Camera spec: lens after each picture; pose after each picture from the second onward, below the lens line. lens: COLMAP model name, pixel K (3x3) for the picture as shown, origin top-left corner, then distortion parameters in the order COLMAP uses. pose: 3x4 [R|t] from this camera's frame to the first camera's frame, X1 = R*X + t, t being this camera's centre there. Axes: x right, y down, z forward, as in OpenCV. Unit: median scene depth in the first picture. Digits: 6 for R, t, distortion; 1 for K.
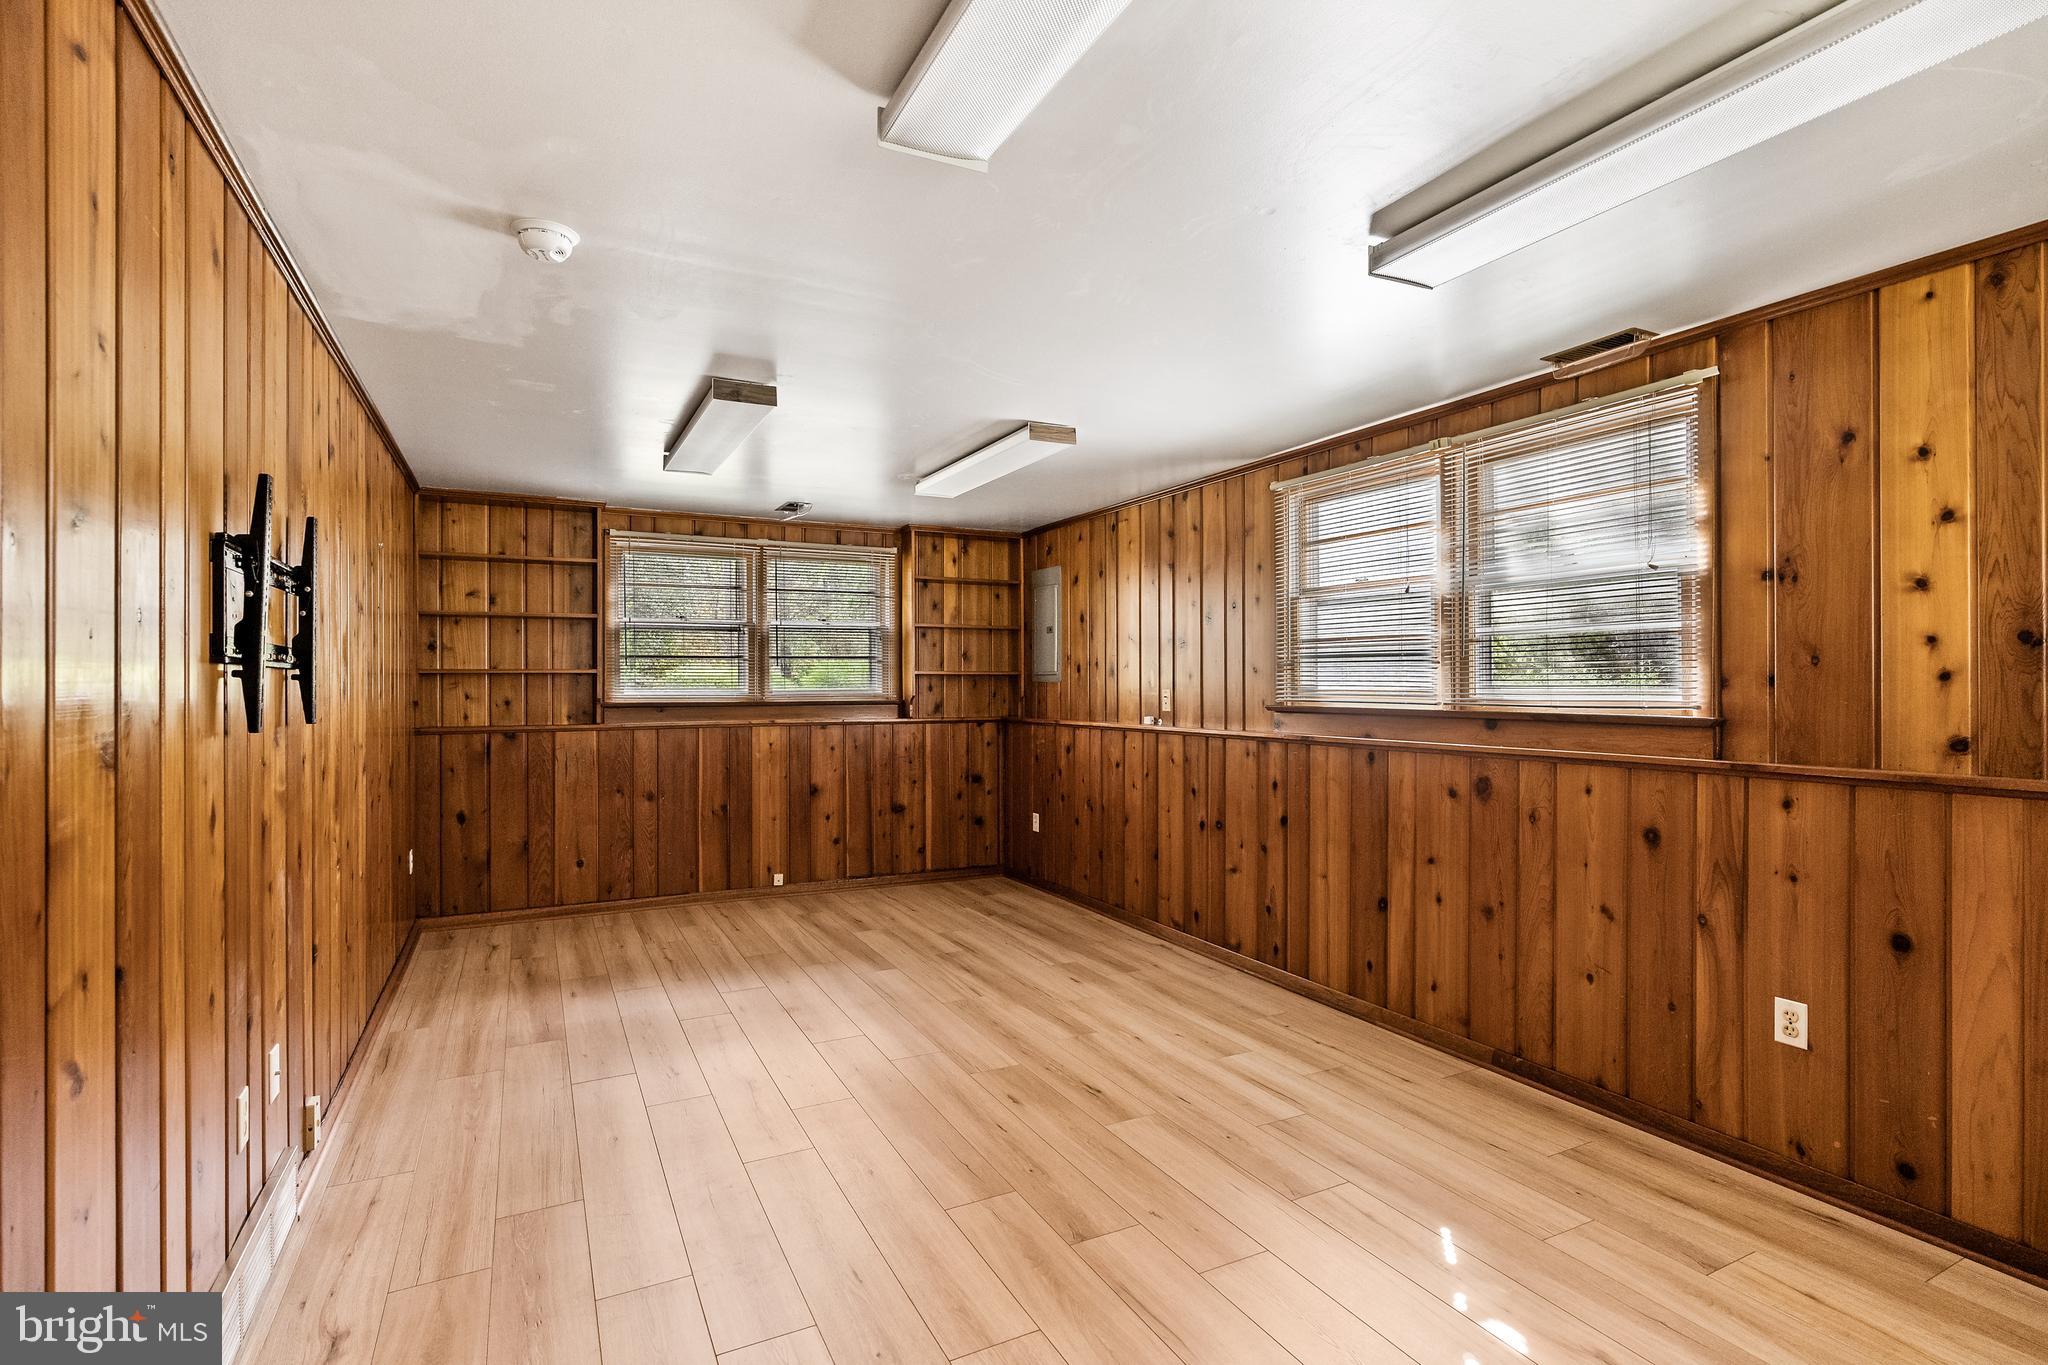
lens RADIAL K [[963.8, 0, 1024.0], [0, 963.8, 682.5], [0, 0, 1]] dist [-0.004952, 0.000044]
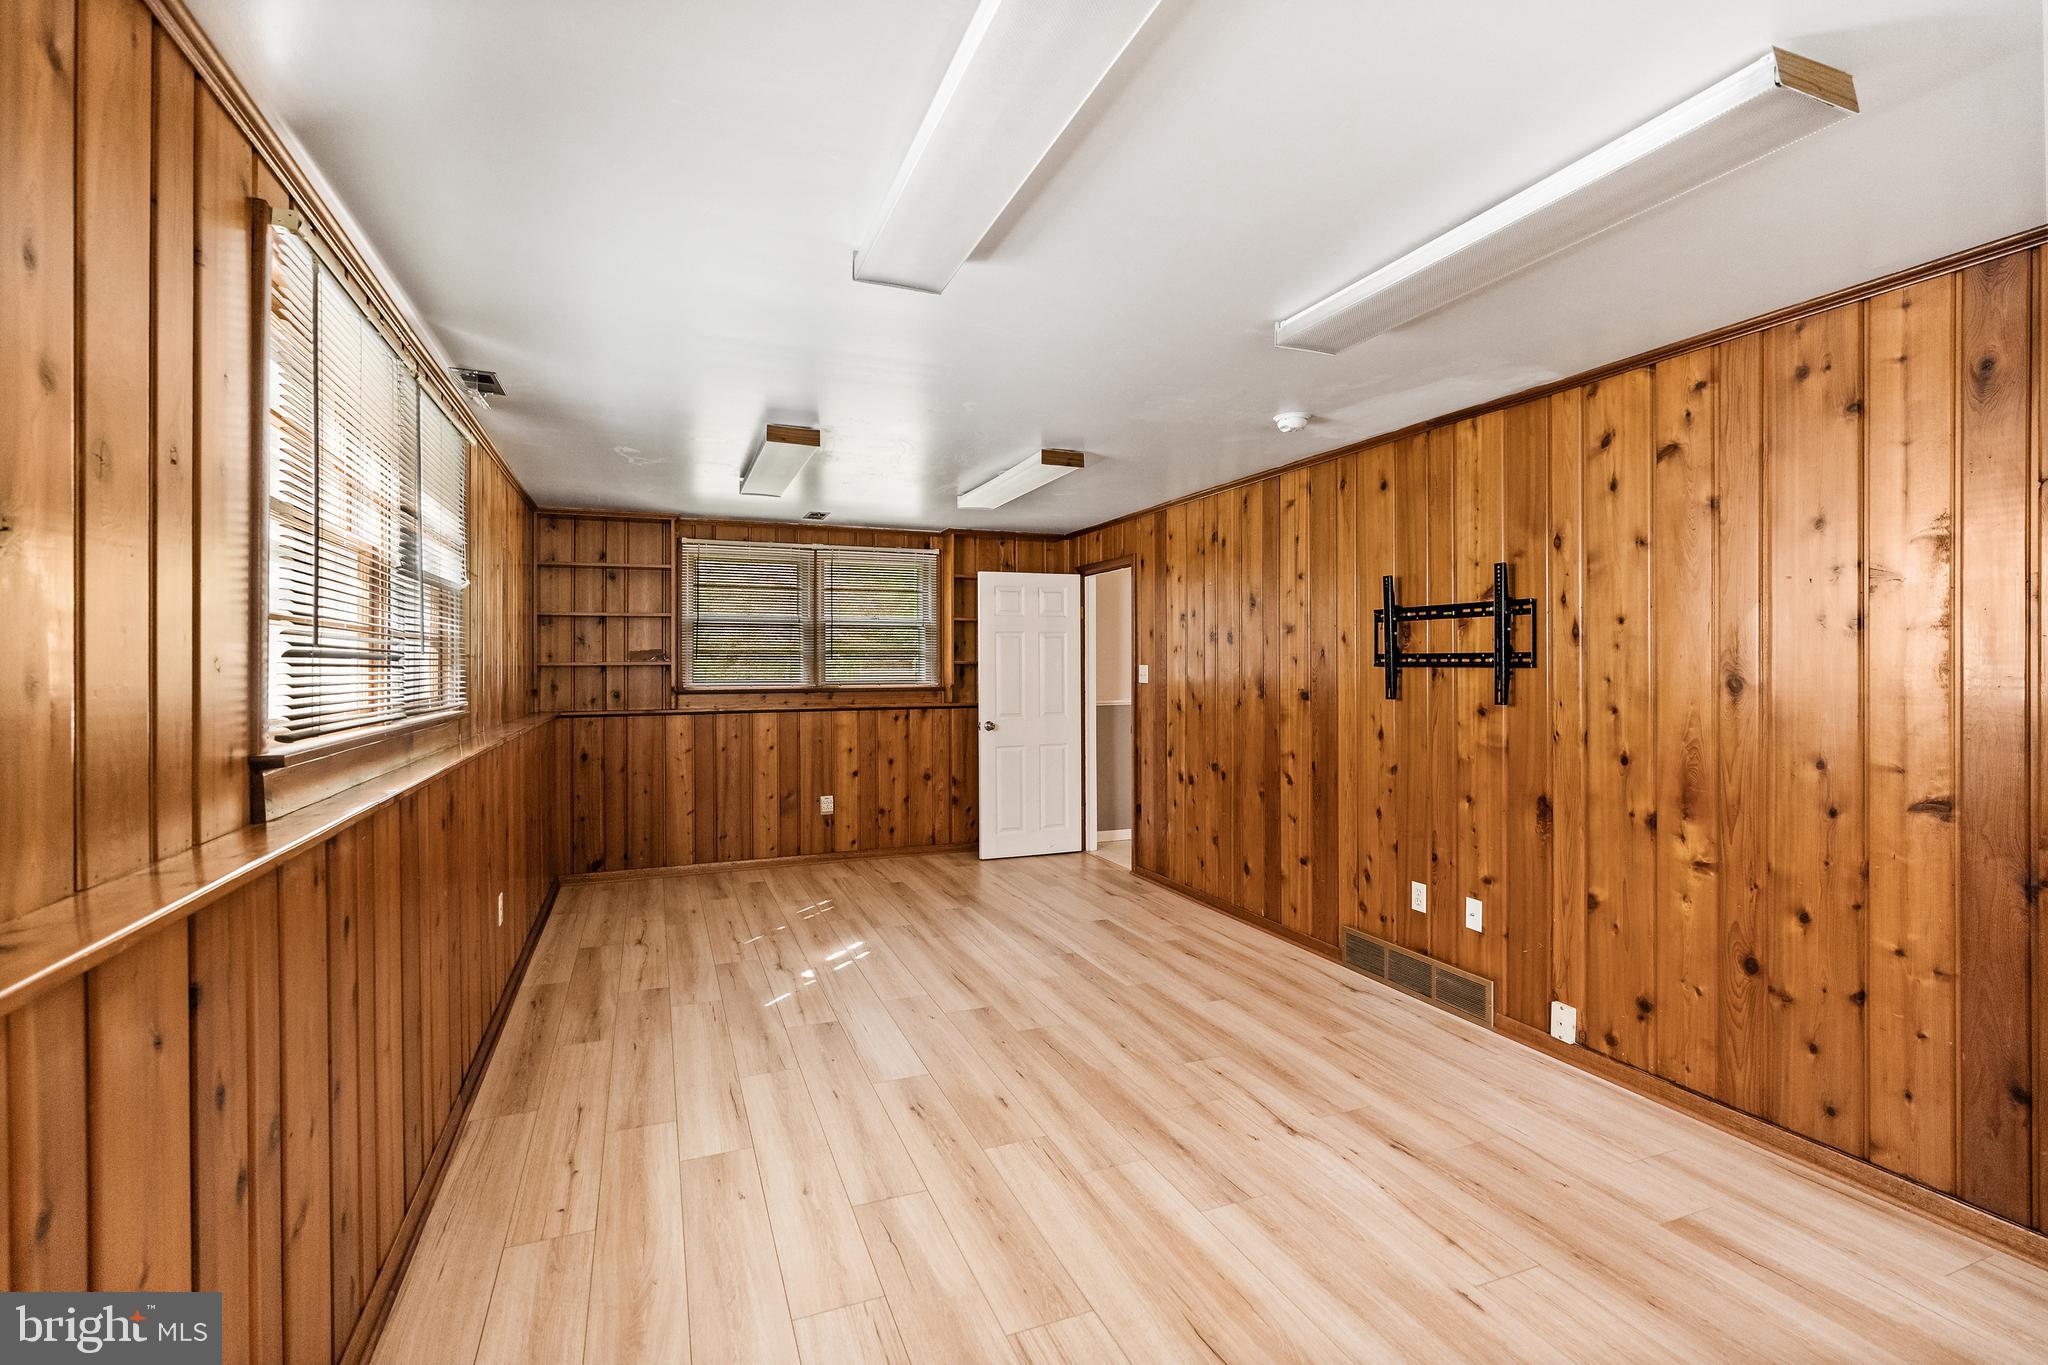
lens RADIAL K [[933.3, 0, 1017.3], [0, 933.3, 645.4], [0, 0, 1]] dist [-0.005349, 0.000367]
pose [[-0.994333, 0.007705, 0.106034, -0.135449], [0.005771, 0.999812, -0.018536, -0.019075], [-0.106157, -0.017819, -0.994190, 2.034518]]
